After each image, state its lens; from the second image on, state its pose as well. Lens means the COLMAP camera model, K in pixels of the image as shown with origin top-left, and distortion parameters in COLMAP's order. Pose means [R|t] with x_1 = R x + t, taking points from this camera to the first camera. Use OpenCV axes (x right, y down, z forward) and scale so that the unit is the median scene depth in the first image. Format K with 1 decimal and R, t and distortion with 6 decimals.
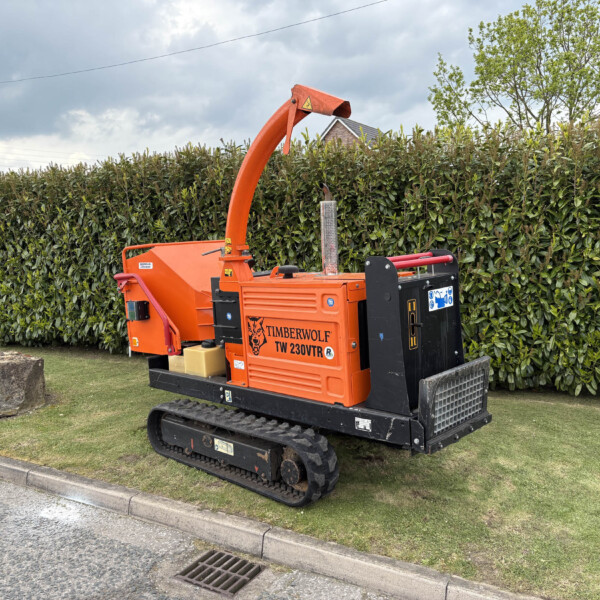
lens RADIAL K [[603.5, 0, 294.1], [0, 603.5, 296.9], [0, 0, 1]] dist [0.026096, 0.000000]
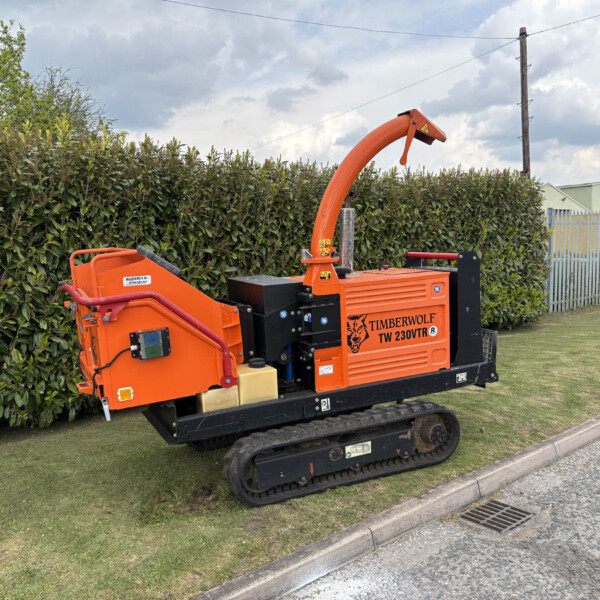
lens RADIAL K [[603.5, 0, 304.0], [0, 603.5, 302.7], [0, 0, 1]] dist [0.026096, 0.000000]
pose [[0.327022, -0.074352, 0.942087, -1.030698], [0.115273, 0.992594, 0.038323, -0.037242], [-0.937960, 0.096065, 0.333171, 0.714108]]
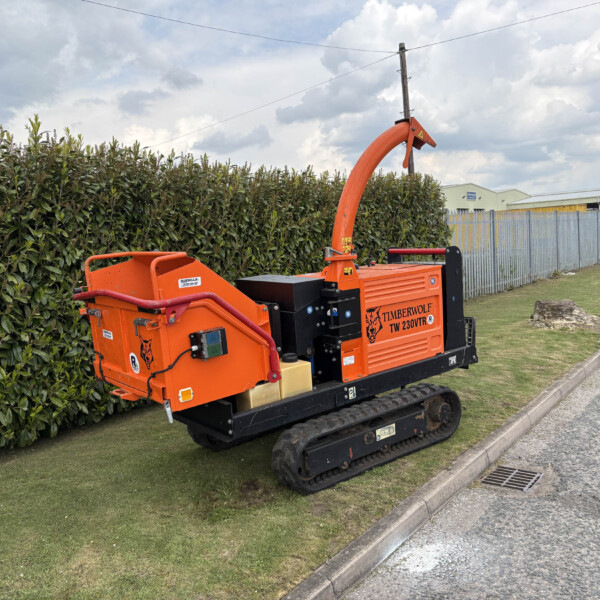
lens RADIAL K [[603.5, 0, 300.6], [0, 603.5, 301.4], [0, 0, 1]] dist [0.026096, 0.000000]
pose [[0.113278, -0.075847, 0.990664, -1.137586], [0.153111, 0.986504, 0.058021, -0.061145], [-0.981695, 0.145109, 0.123362, 0.959001]]
